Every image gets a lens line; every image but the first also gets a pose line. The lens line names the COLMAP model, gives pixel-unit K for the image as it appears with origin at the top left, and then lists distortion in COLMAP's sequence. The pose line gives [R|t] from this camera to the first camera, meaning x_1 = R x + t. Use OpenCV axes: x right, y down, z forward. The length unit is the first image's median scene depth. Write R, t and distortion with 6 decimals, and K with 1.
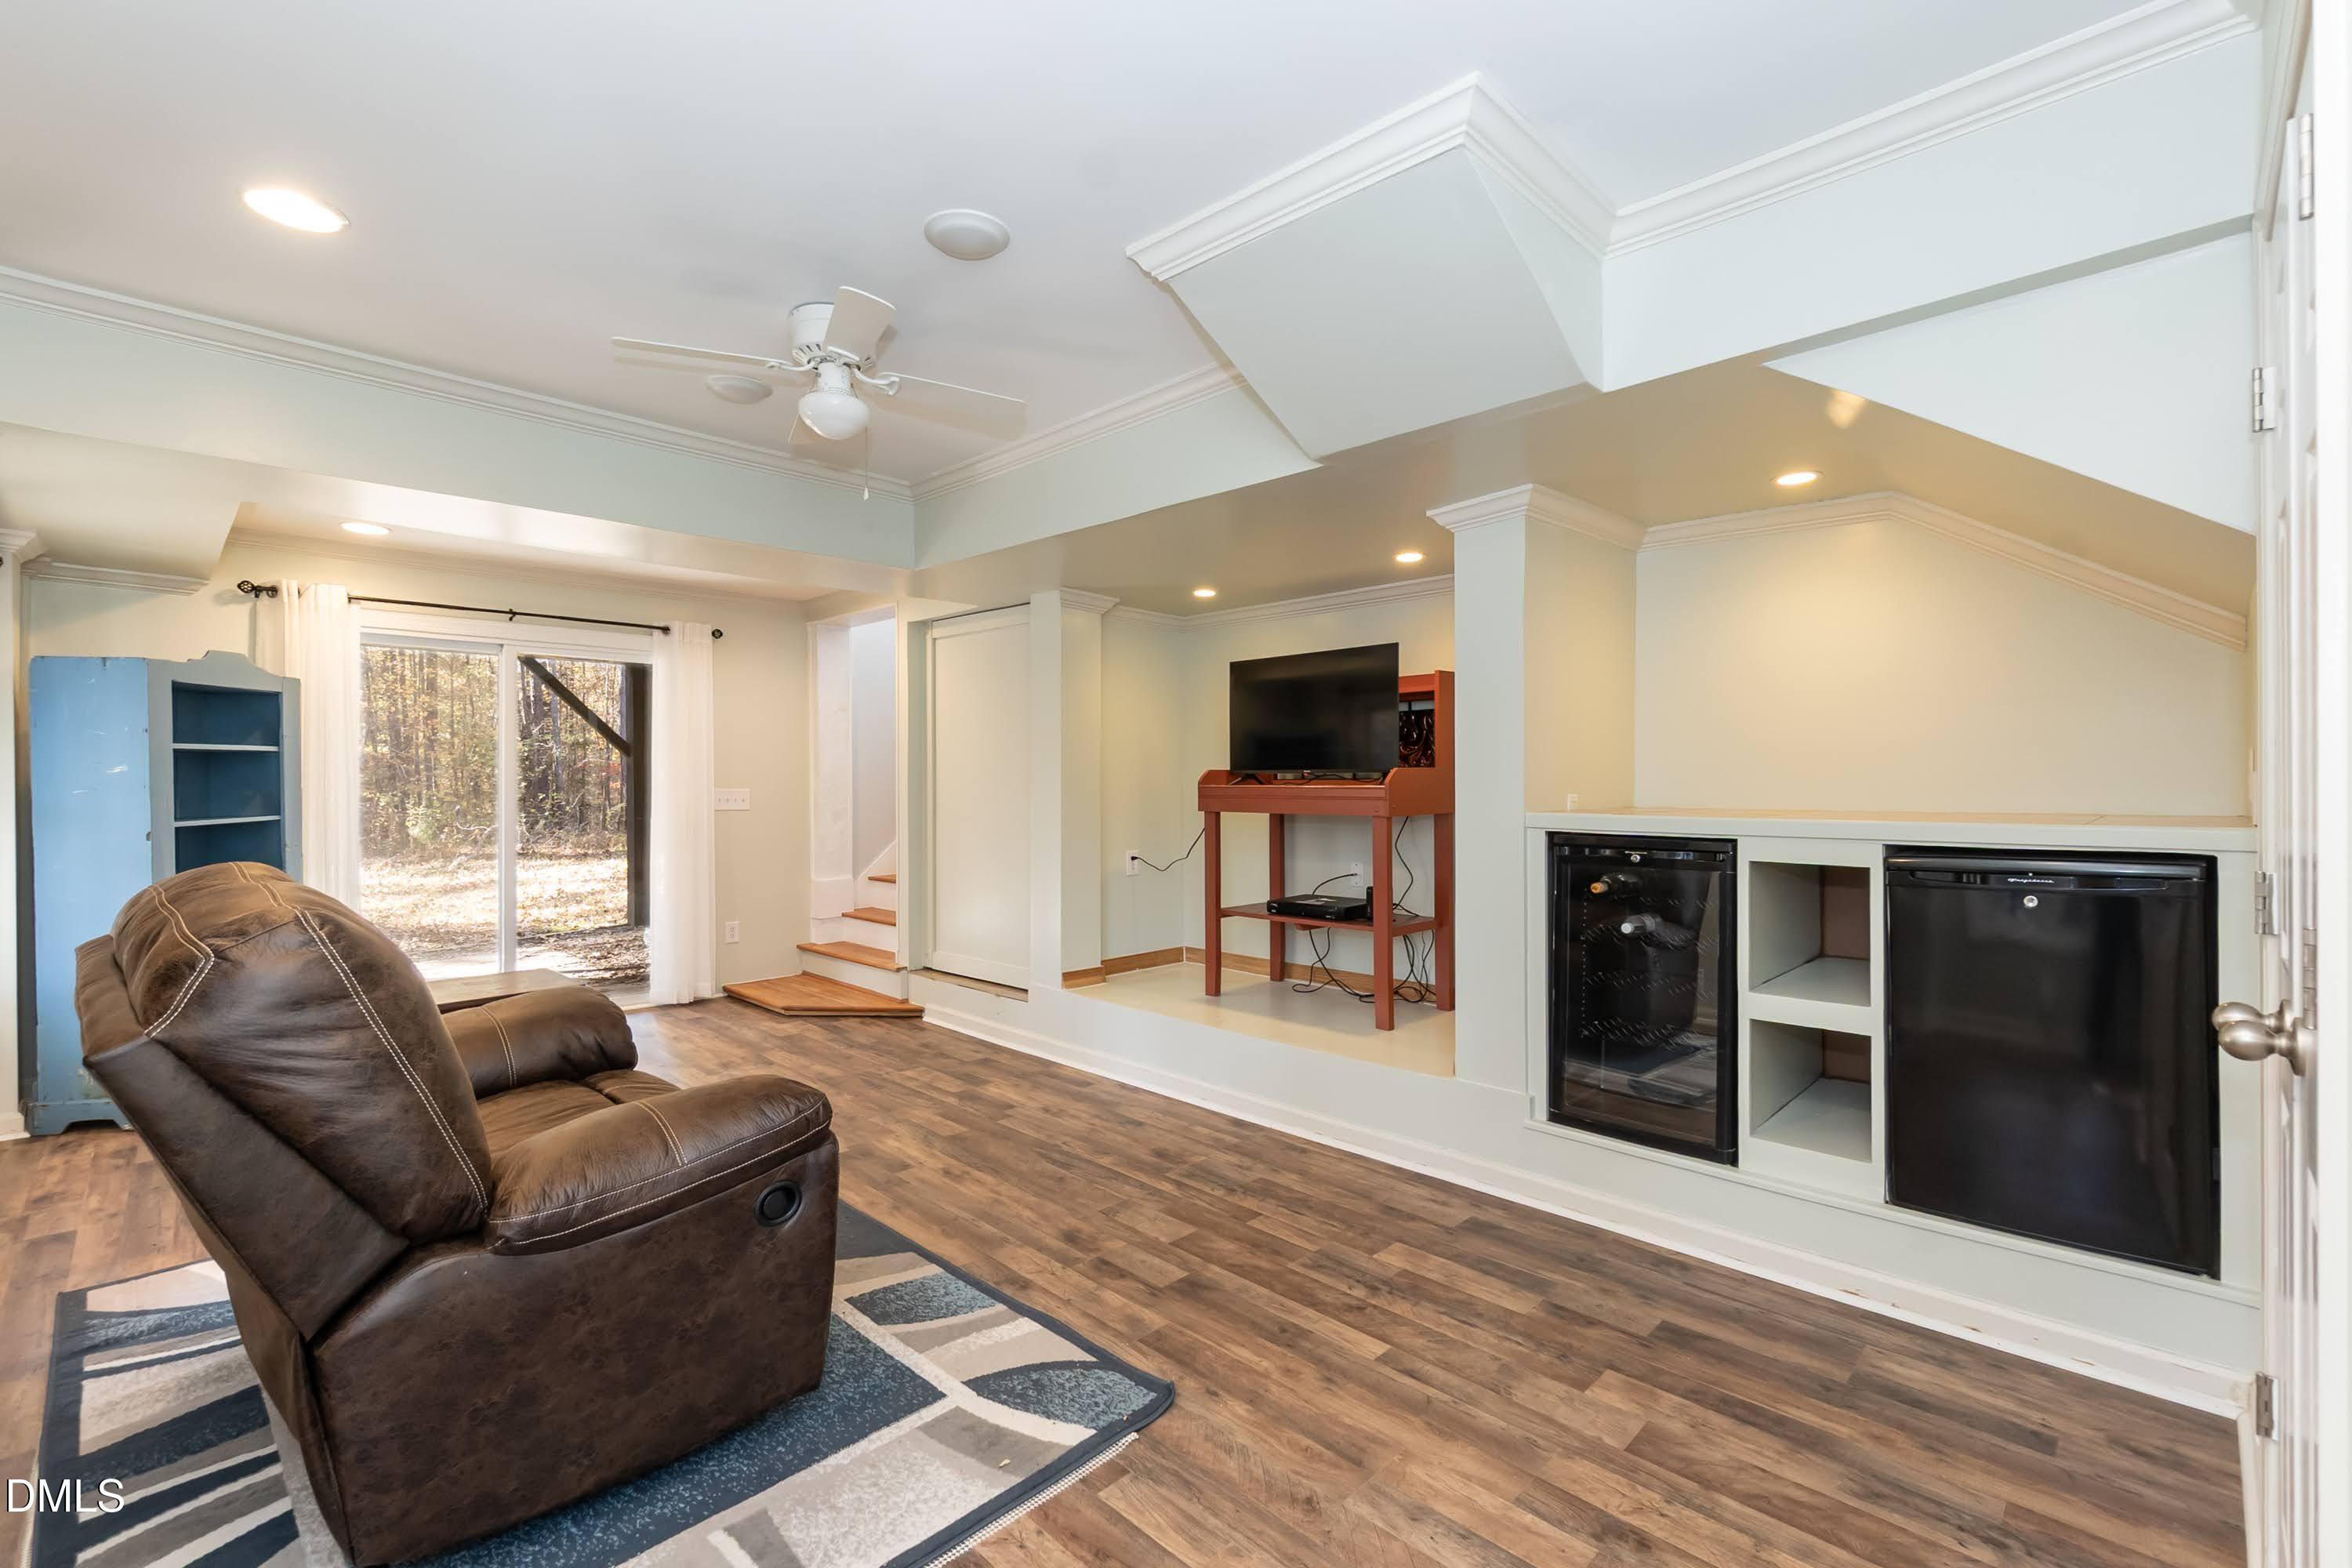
lens RADIAL K [[1017.9, 0, 1158.6], [0, 1017.9, 786.8], [0, 0, 1]] dist [-0.000265, -0.000460]
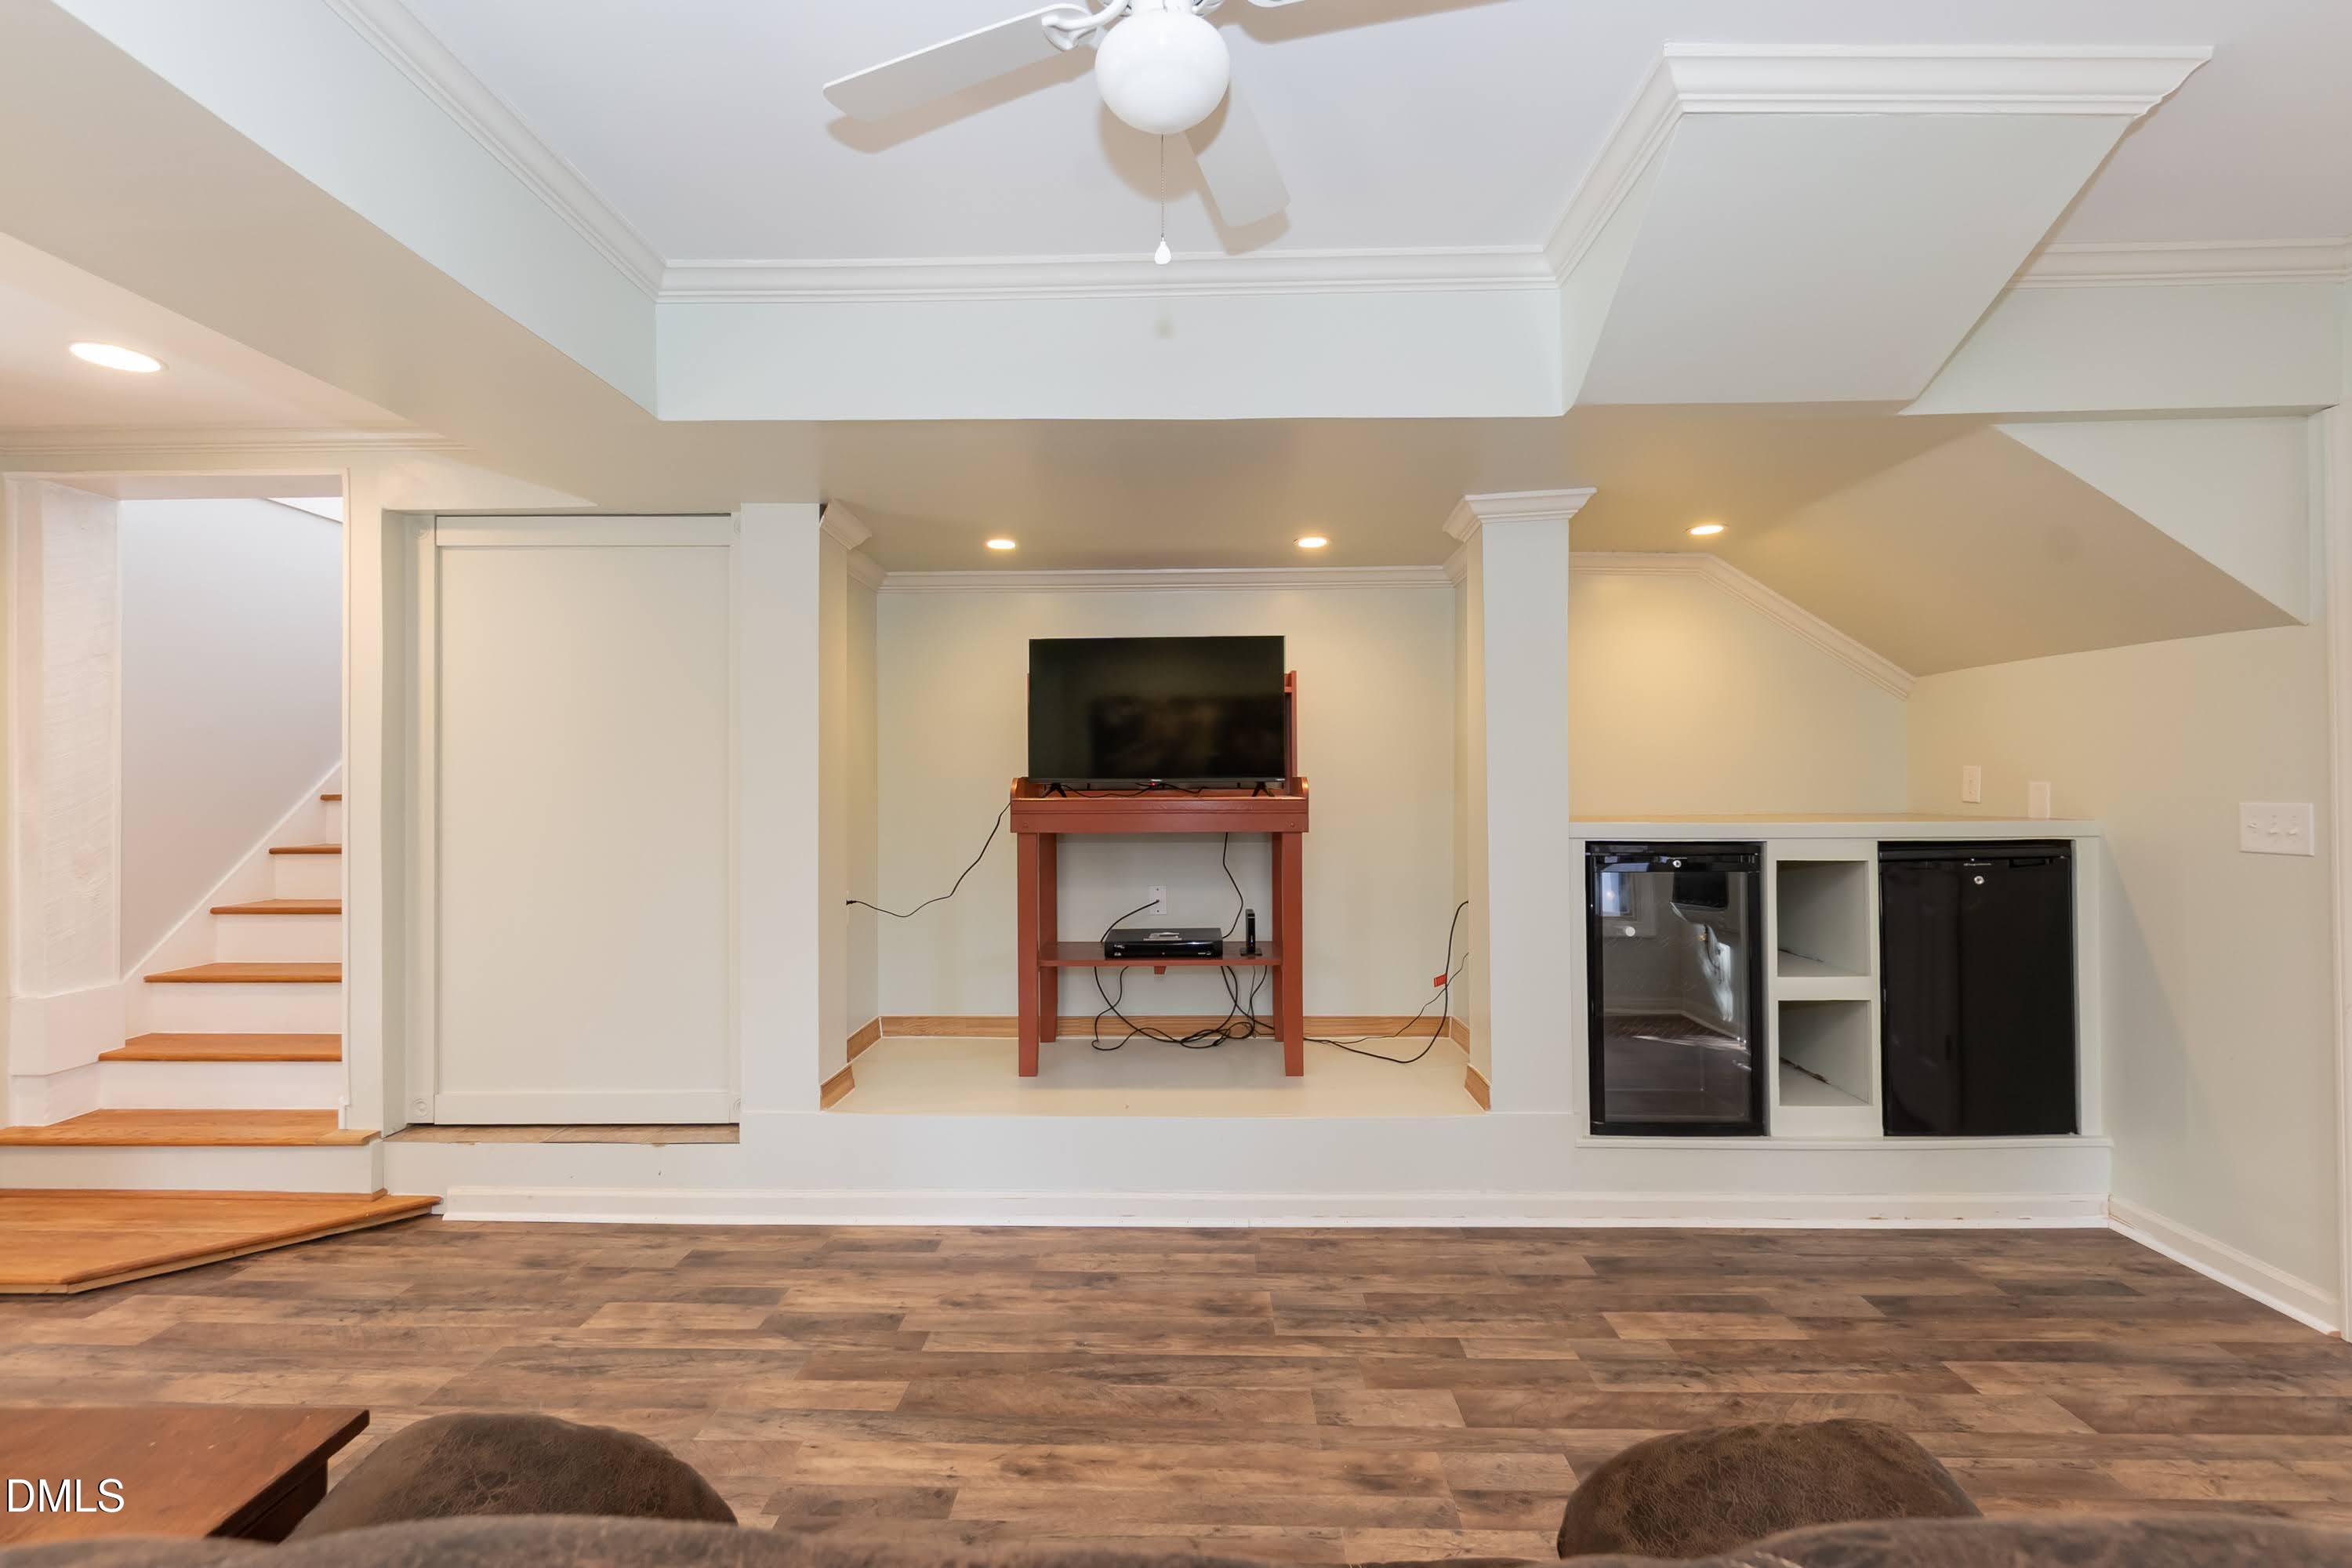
lens RADIAL K [[1014.1, 0, 1166.1], [0, 1014.1, 784.3], [0, 0, 1]] dist [-0.003534, 0.000443]
pose [[0.720632, 0.004884, 0.693300, -0.519093], [0.006710, 0.999879, -0.014019, -0.000416], [-0.693285, 0.014755, 0.720513, 0.498803]]
